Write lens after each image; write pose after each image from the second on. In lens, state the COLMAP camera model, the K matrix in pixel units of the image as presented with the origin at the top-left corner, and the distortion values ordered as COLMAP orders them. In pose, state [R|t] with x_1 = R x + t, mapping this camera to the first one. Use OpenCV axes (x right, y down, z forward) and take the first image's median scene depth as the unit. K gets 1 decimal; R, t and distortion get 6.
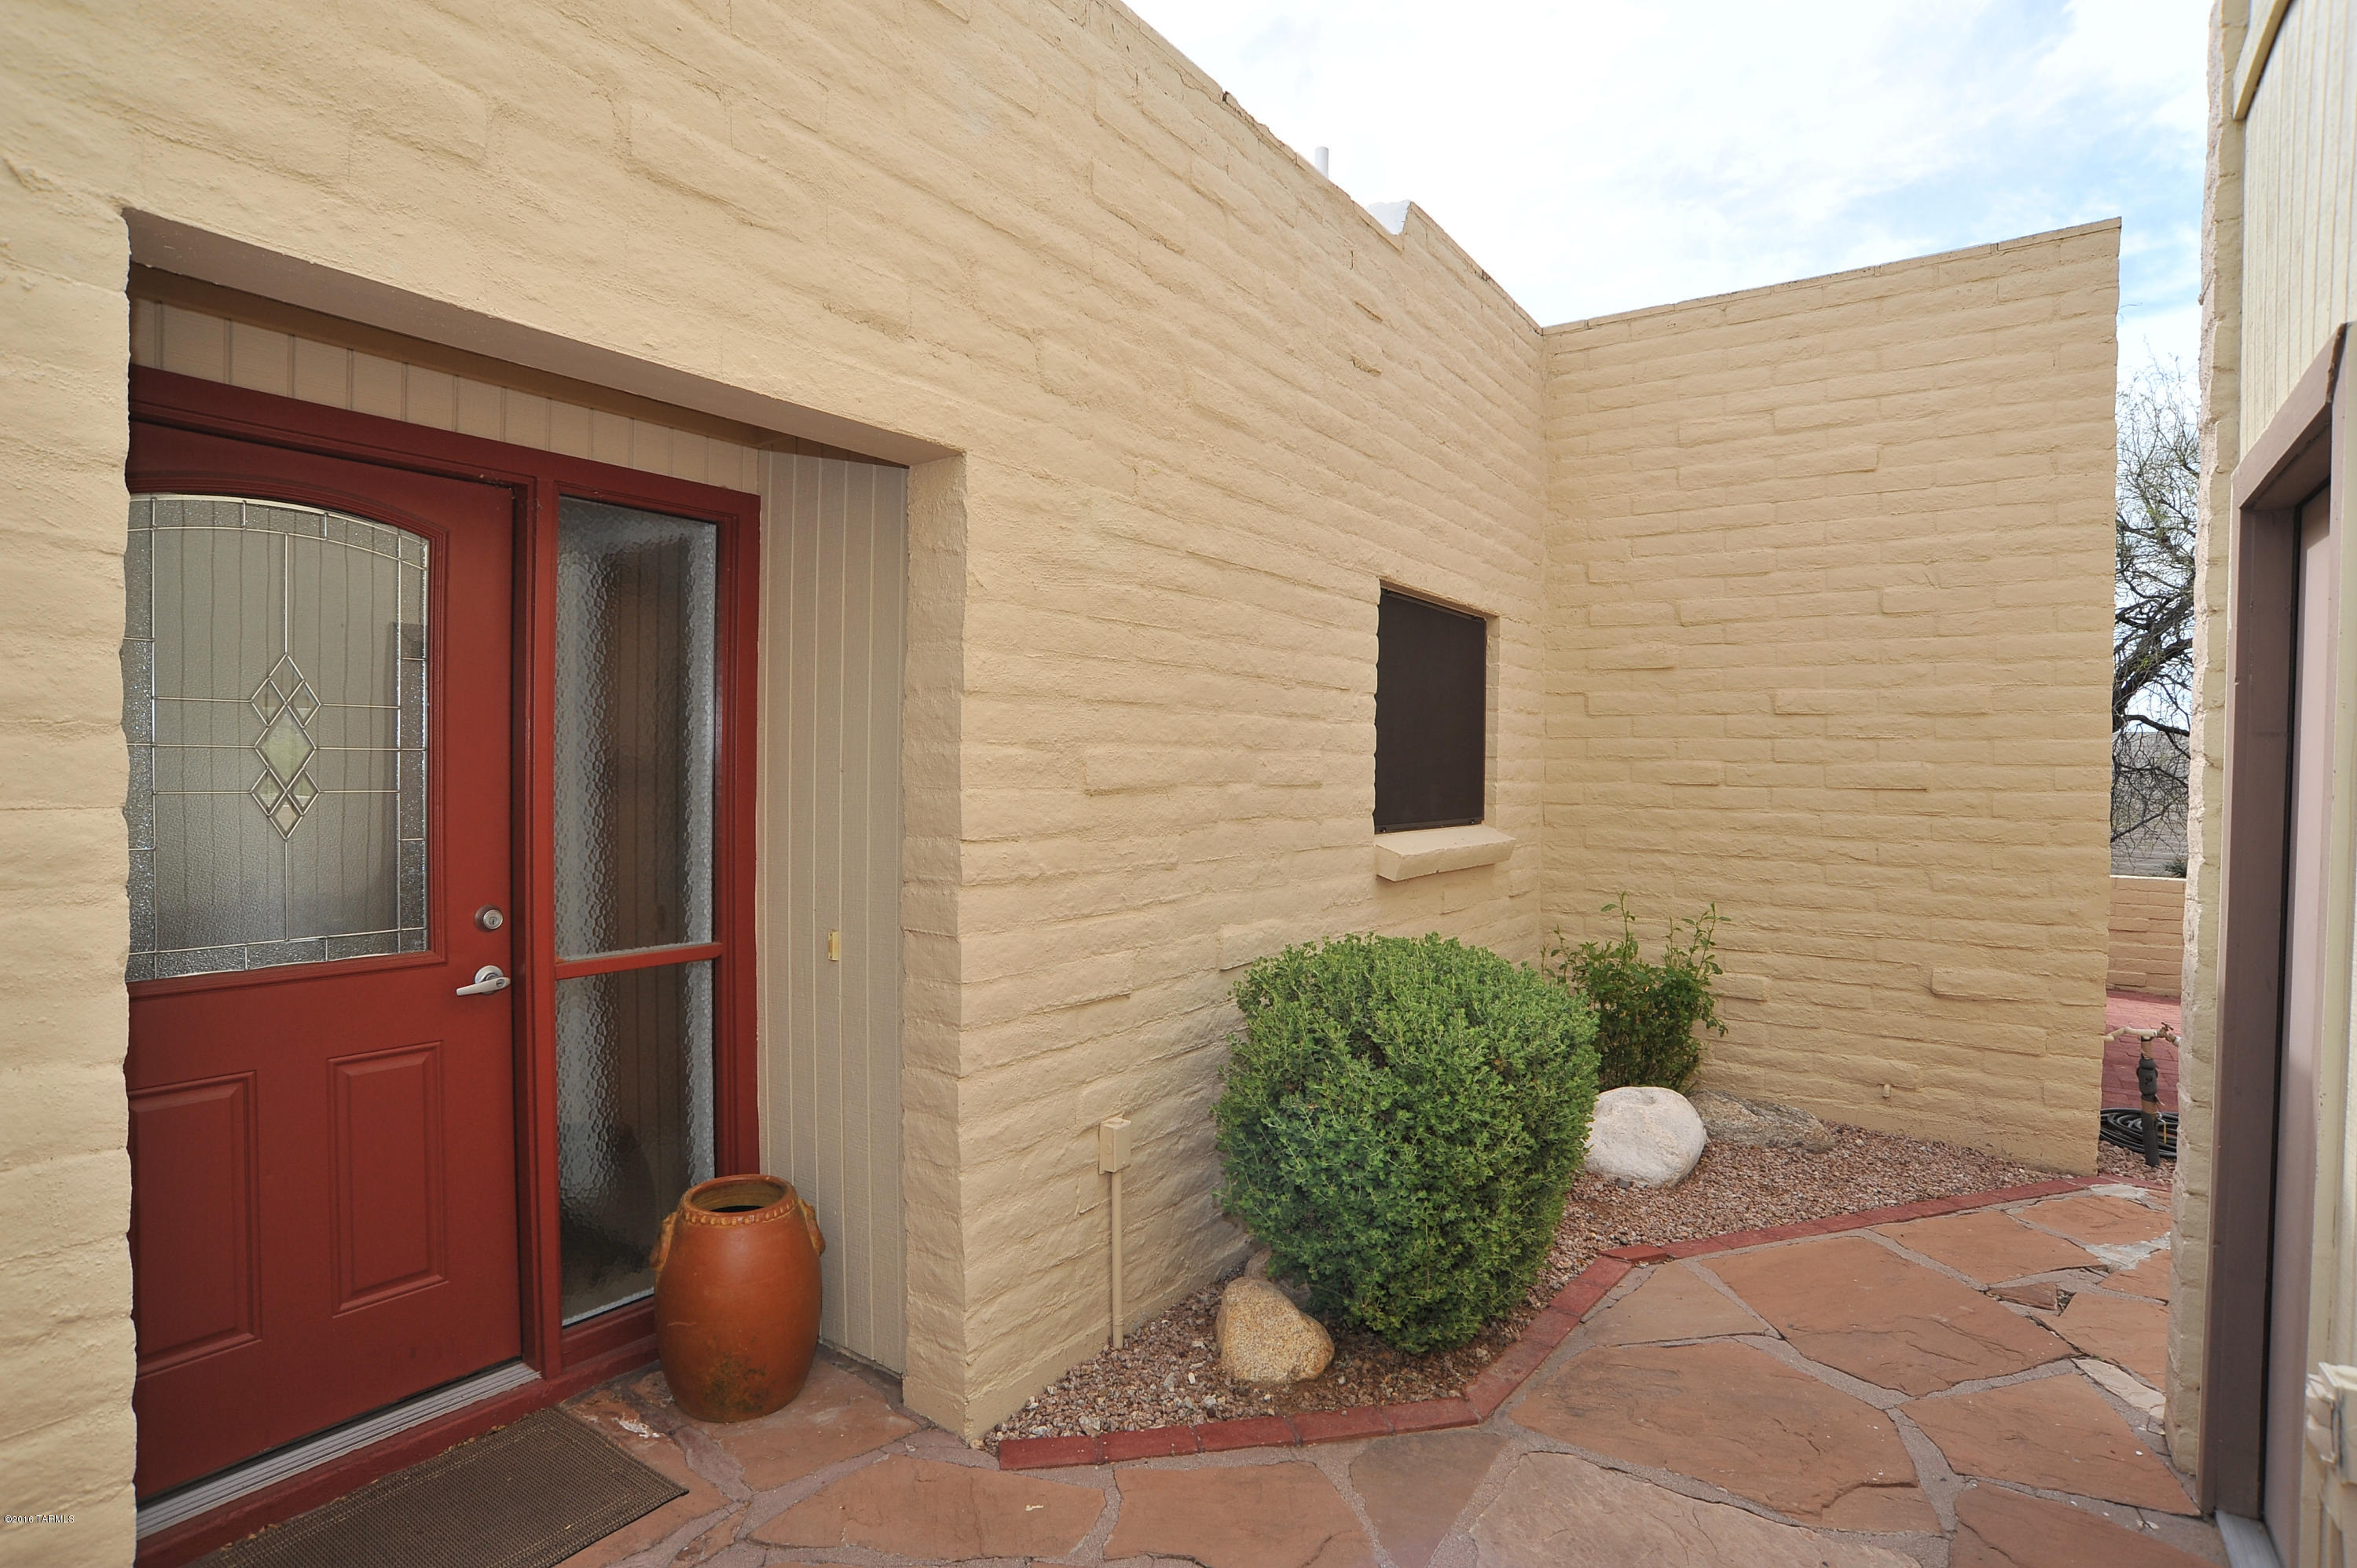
lens RADIAL K [[1204.8, 0, 1176.6], [0, 1204.8, 794.8], [0, 0, 1]] dist [-0.102344, 0.047076]
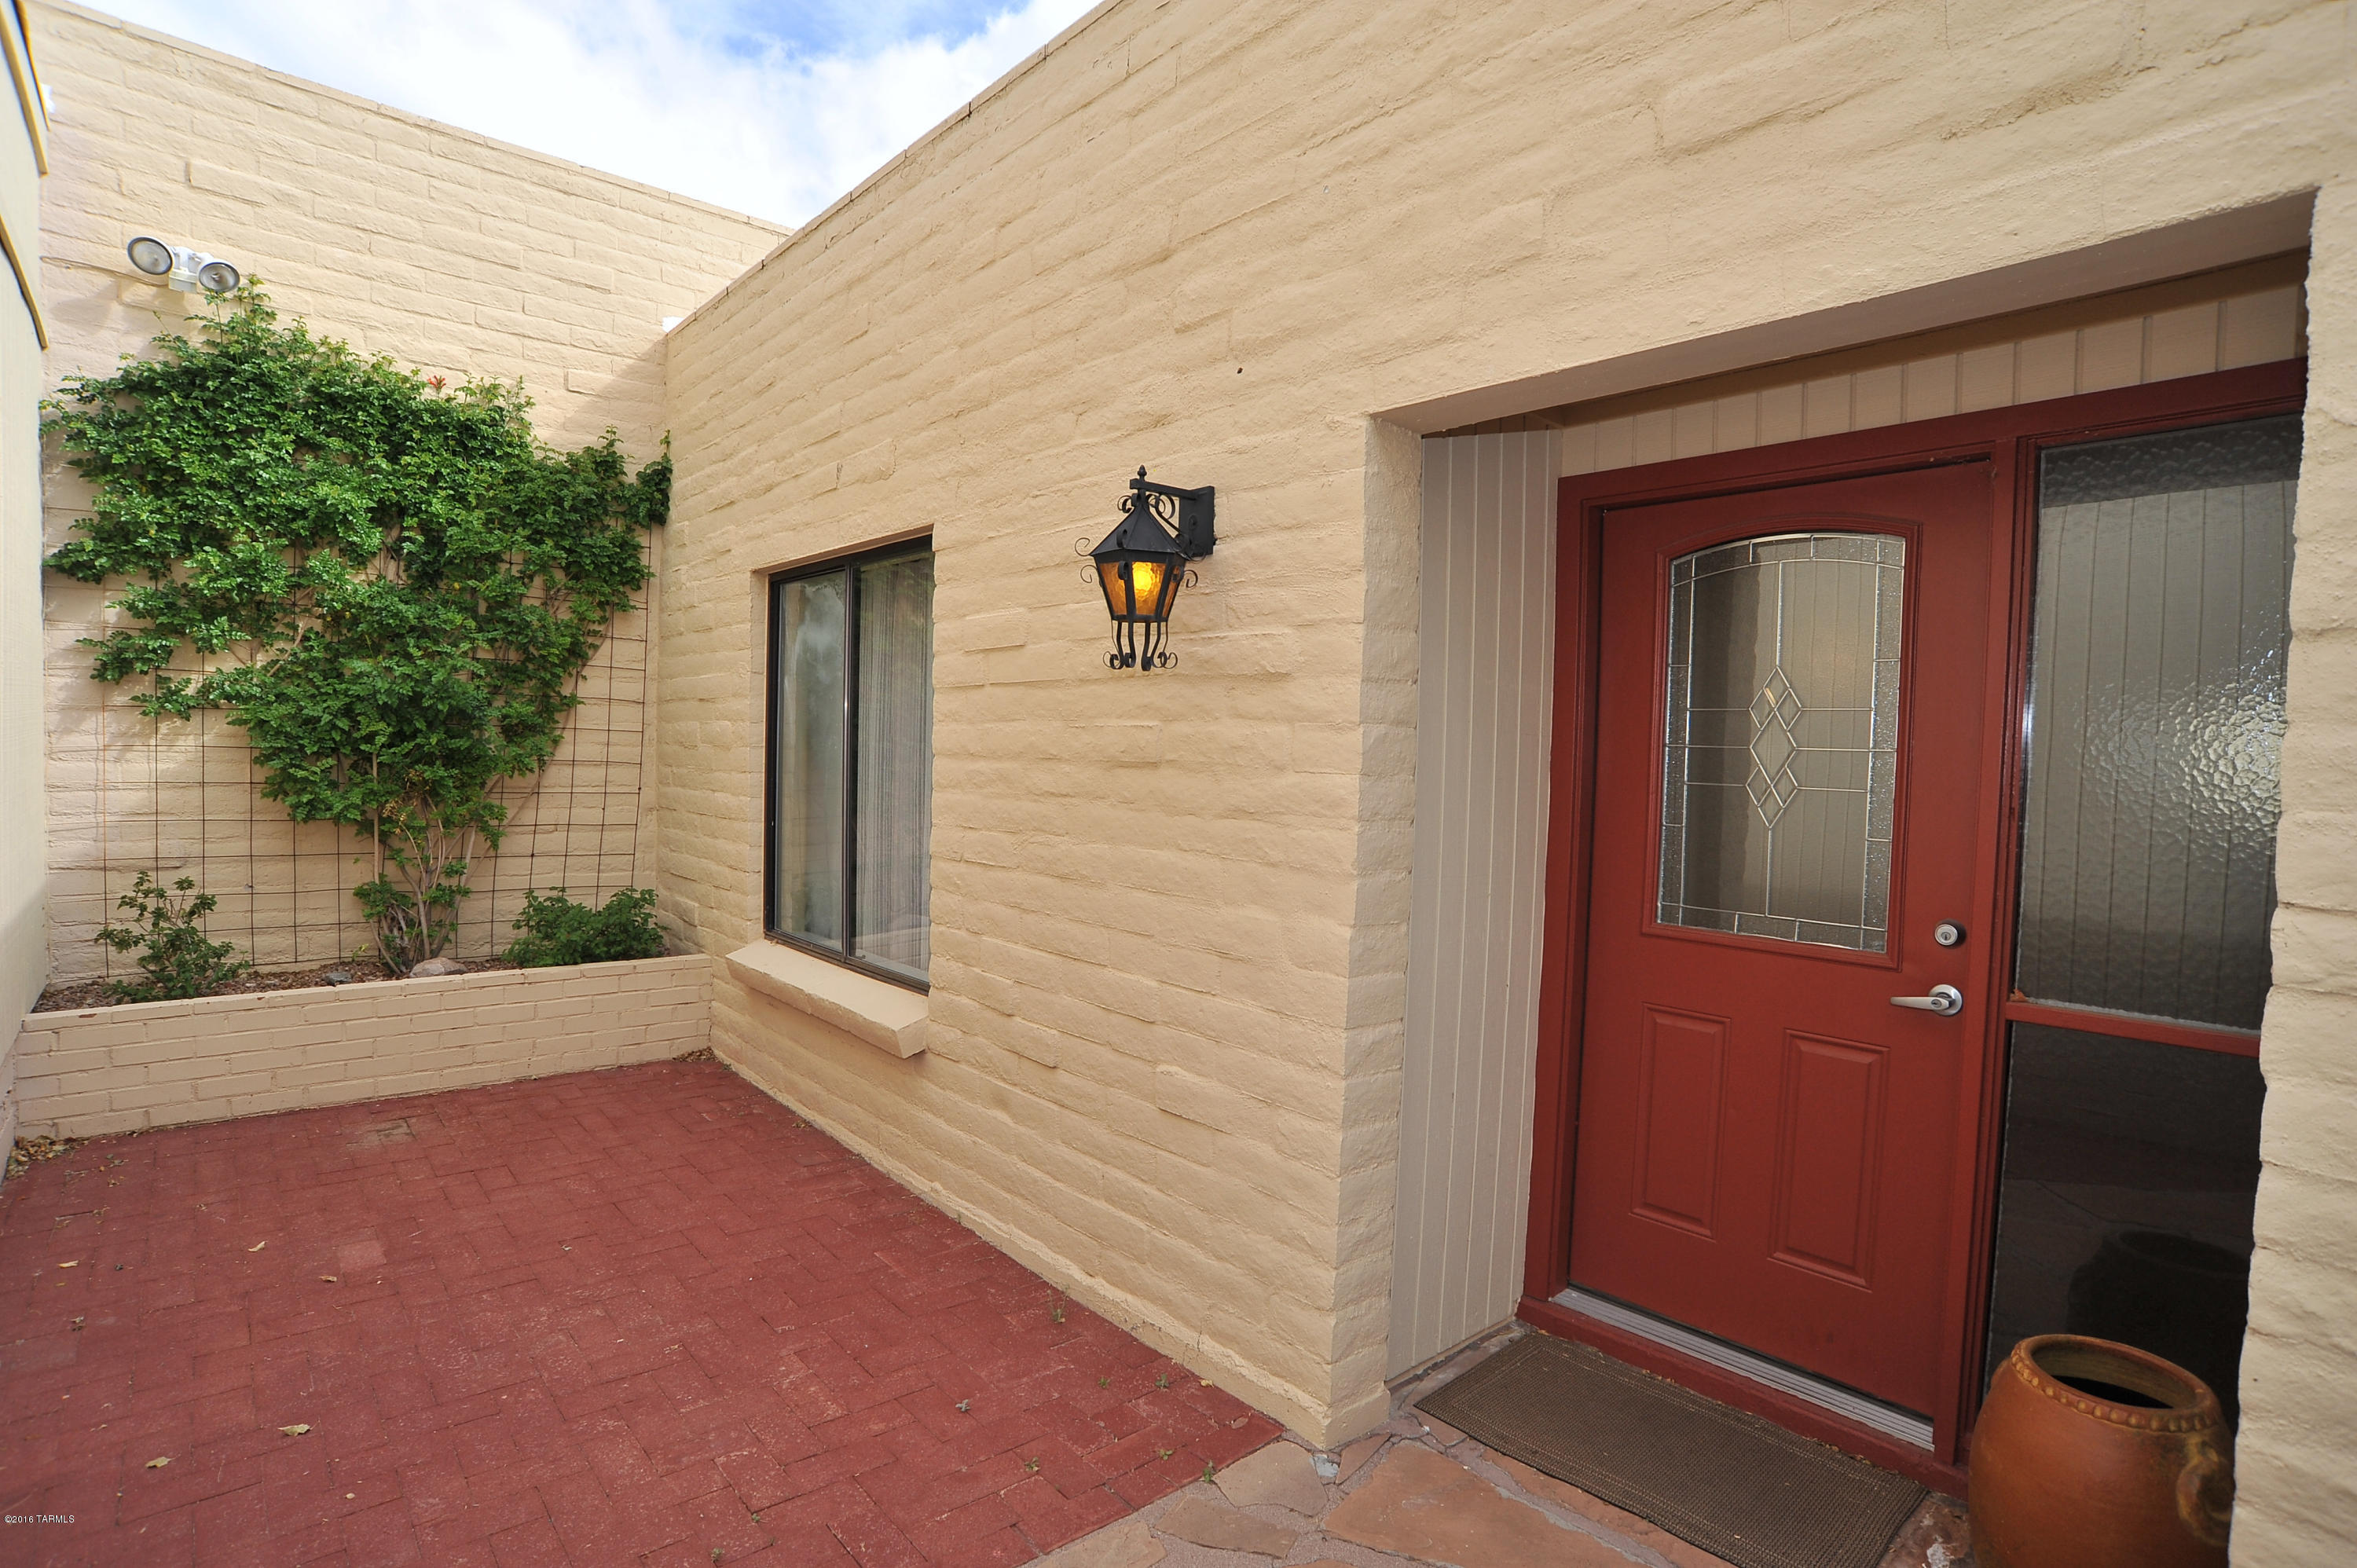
lens RADIAL K [[1204.8, 0, 1176.6], [0, 1204.8, 794.8], [0, 0, 1]] dist [-0.102344, 0.047076]
pose [[-0.254048, 0.020817, -0.966967, 0.490055], [-0.052007, 0.998028, 0.035149, -0.004409], [0.965792, 0.059219, -0.252465, 0.693259]]
